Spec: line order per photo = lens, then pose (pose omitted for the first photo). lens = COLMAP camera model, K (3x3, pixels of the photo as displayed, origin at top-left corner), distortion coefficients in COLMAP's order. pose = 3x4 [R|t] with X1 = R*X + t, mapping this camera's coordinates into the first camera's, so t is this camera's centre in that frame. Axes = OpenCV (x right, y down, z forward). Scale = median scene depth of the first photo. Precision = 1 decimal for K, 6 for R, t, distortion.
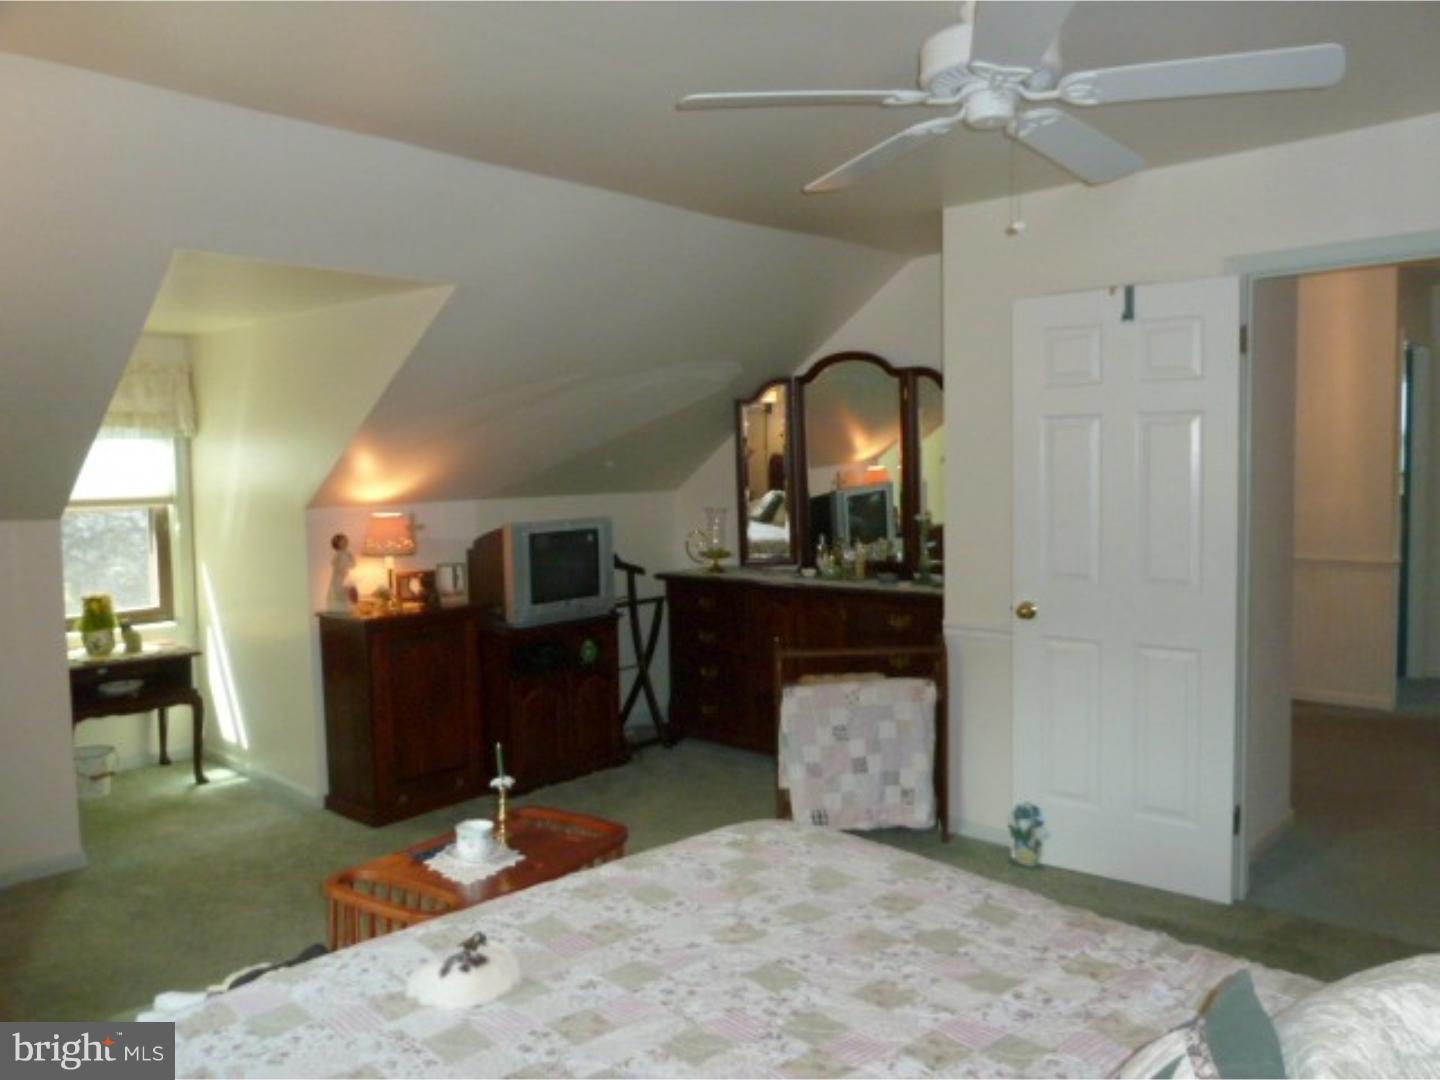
lens RADIAL K [[1086.7, 0, 731.5], [0, 1086.7, 536.7], [0, 0, 1]] dist [-0.020643, 0.009509]
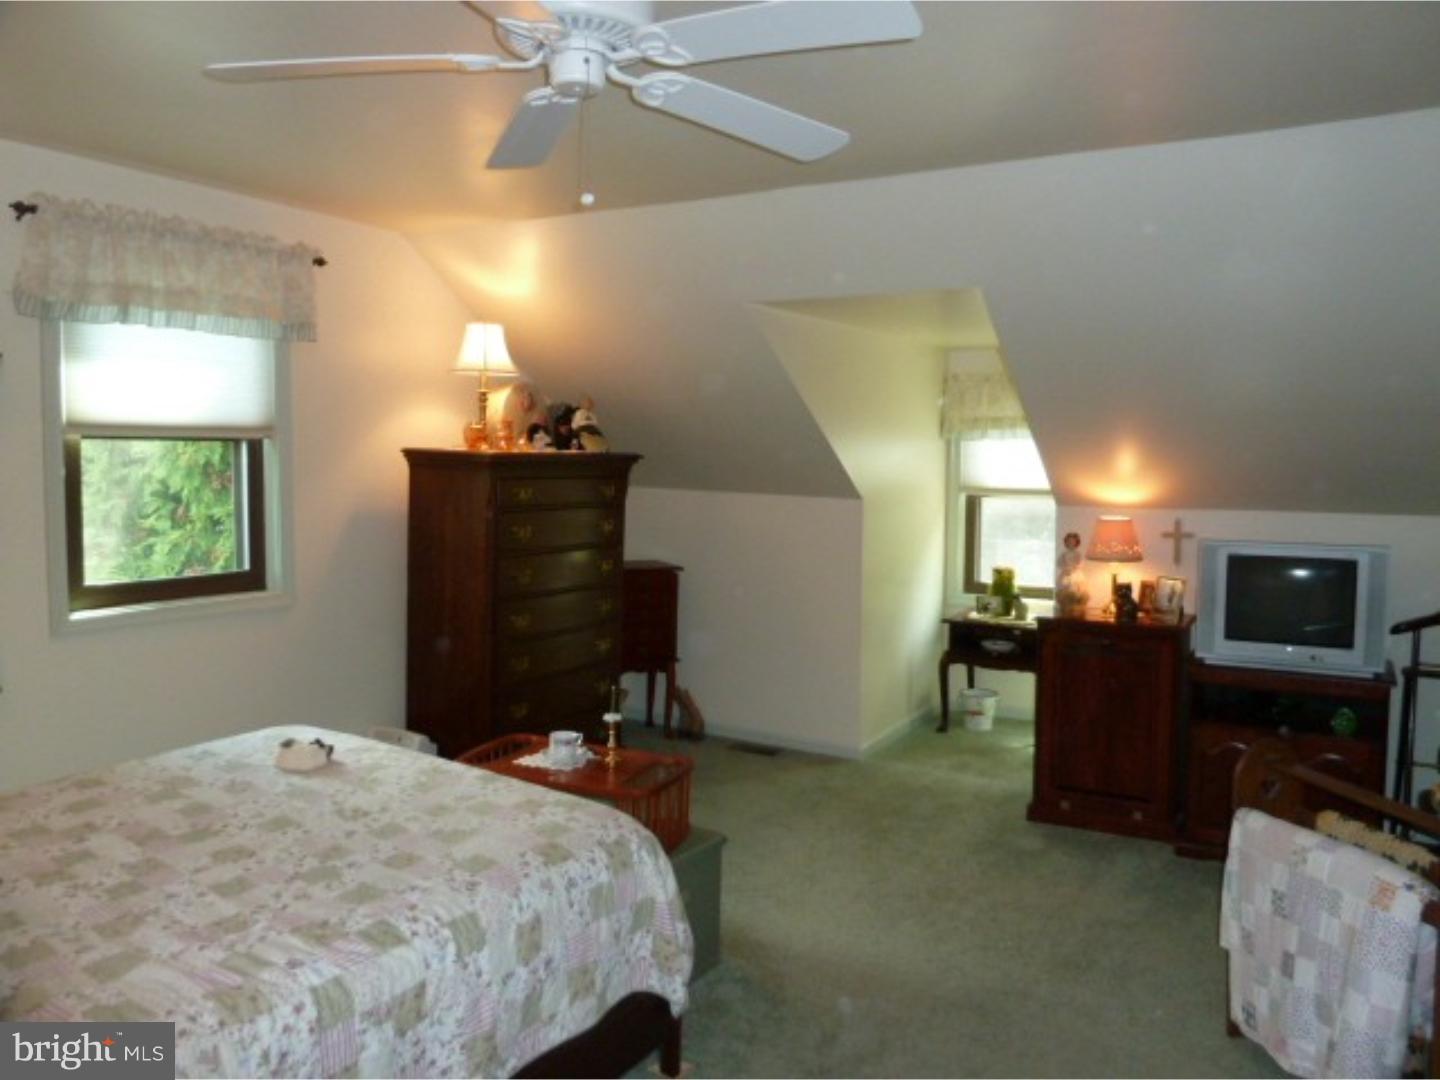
lens RADIAL K [[1086.7, 0, 729.9], [0, 1086.7, 543.7], [0, 0, 1]] dist [-0.020643, 0.009509]
pose [[0.152684, 0.088772, -0.984280, 0.740756], [-0.073717, 0.994206, 0.078232, -0.060990], [0.985522, 0.060614, 0.158344, 0.653787]]
